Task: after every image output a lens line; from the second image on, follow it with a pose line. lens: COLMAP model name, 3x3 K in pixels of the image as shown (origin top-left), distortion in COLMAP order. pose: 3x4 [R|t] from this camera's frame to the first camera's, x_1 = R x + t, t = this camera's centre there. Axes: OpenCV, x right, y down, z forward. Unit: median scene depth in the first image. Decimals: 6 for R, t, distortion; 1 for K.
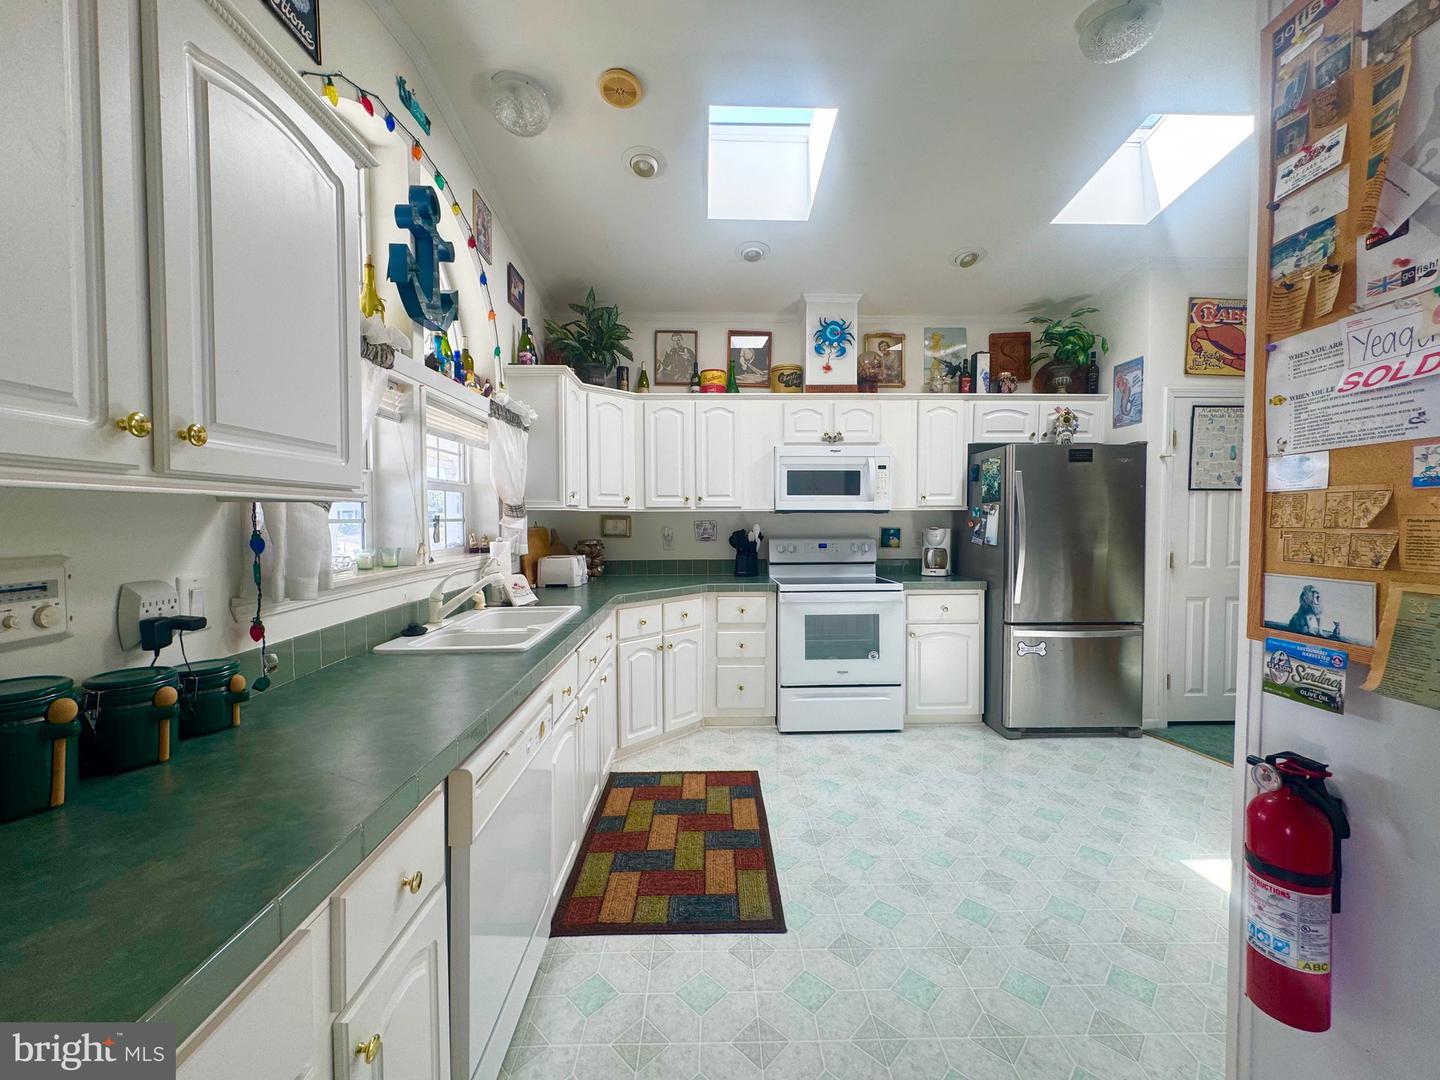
lens RADIAL K [[577.1, 0, 721.7], [0, 577.1, 536.1], [0, 0, 1]] dist [-0.001753, 0.000745]
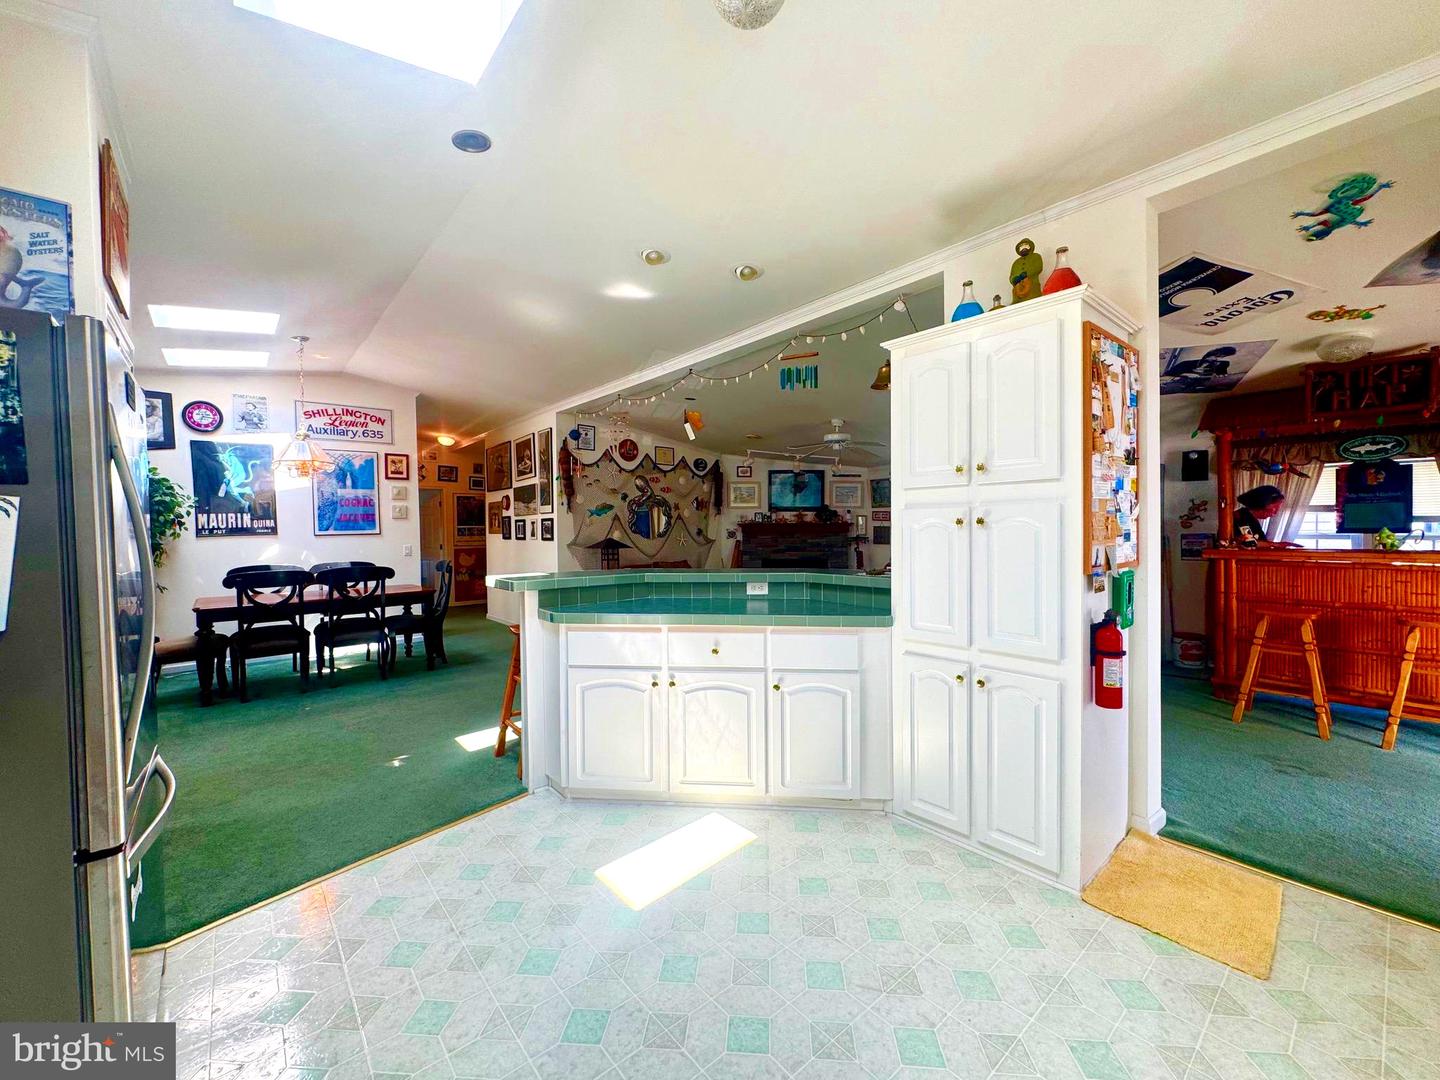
lens RADIAL K [[577.1, 0, 720.9], [0, 577.1, 538.0], [0, 0, 1]] dist [-0.001753, 0.000745]
pose [[-0.632073, -0.001154, 0.774908, 0.010055], [0.039905, 0.998624, 0.034037, -0.027120], [-0.773881, 0.052437, -0.631157, 0.901070]]
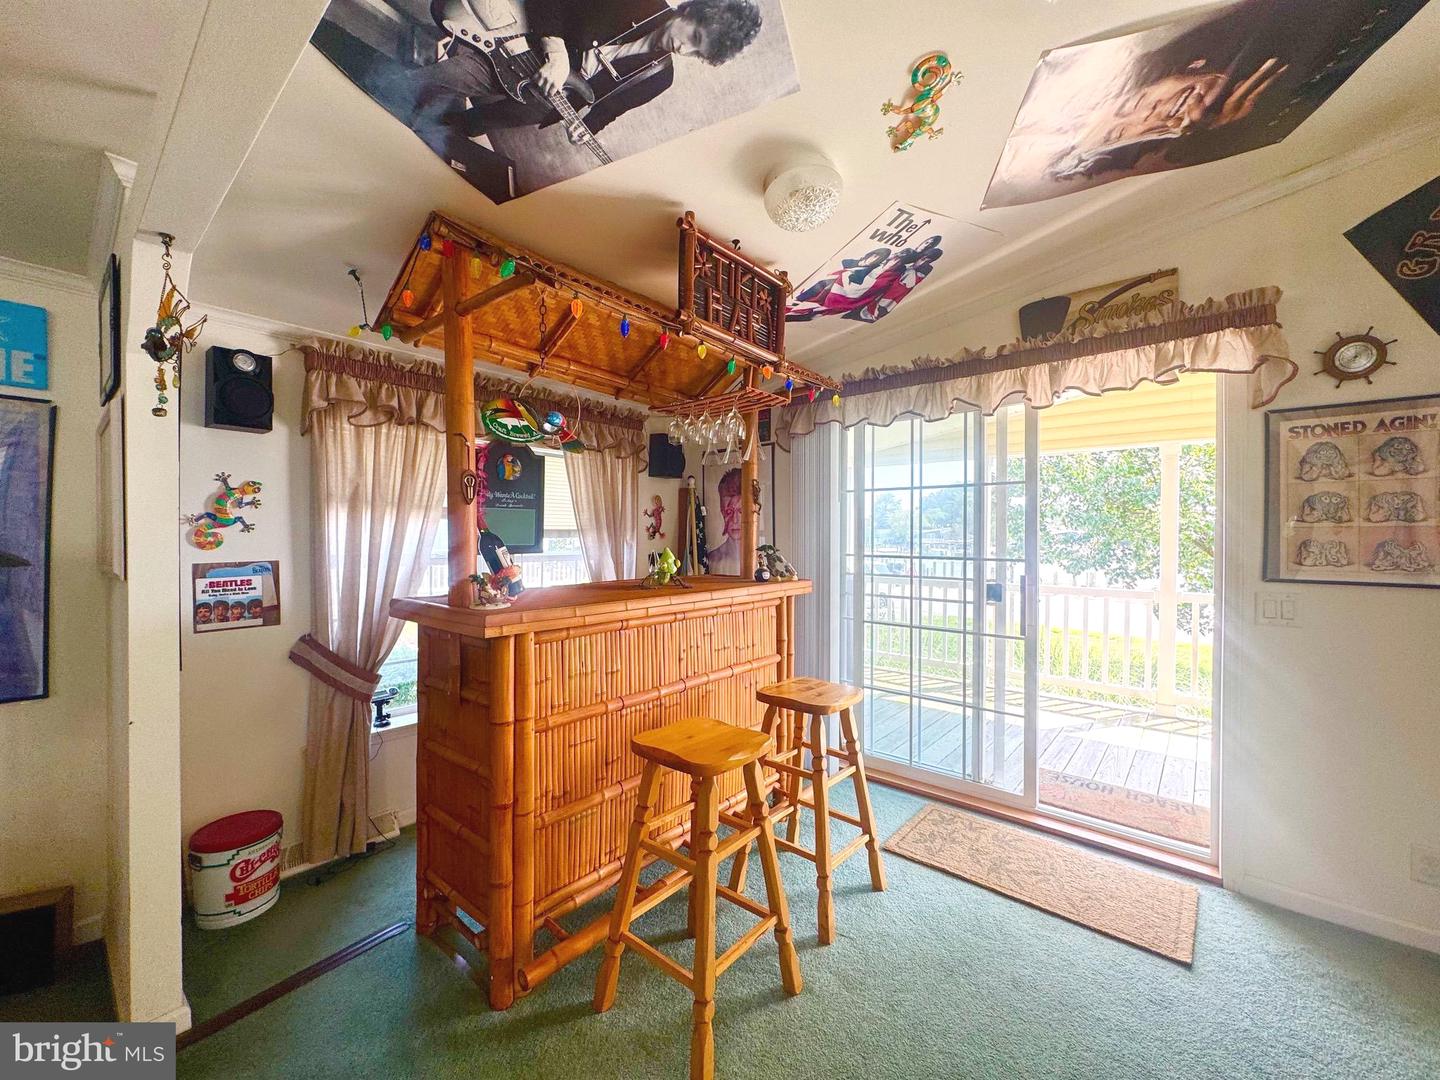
lens RADIAL K [[577.1, 0, 721.3], [0, 577.1, 536.5], [0, 0, 1]] dist [-0.001753, 0.000745]
pose [[-0.659168, 0.006744, -0.751965, 0.520965], [-0.026351, 0.999139, 0.032060, 0.003461], [0.751533, 0.040948, -0.658423, -0.256509]]
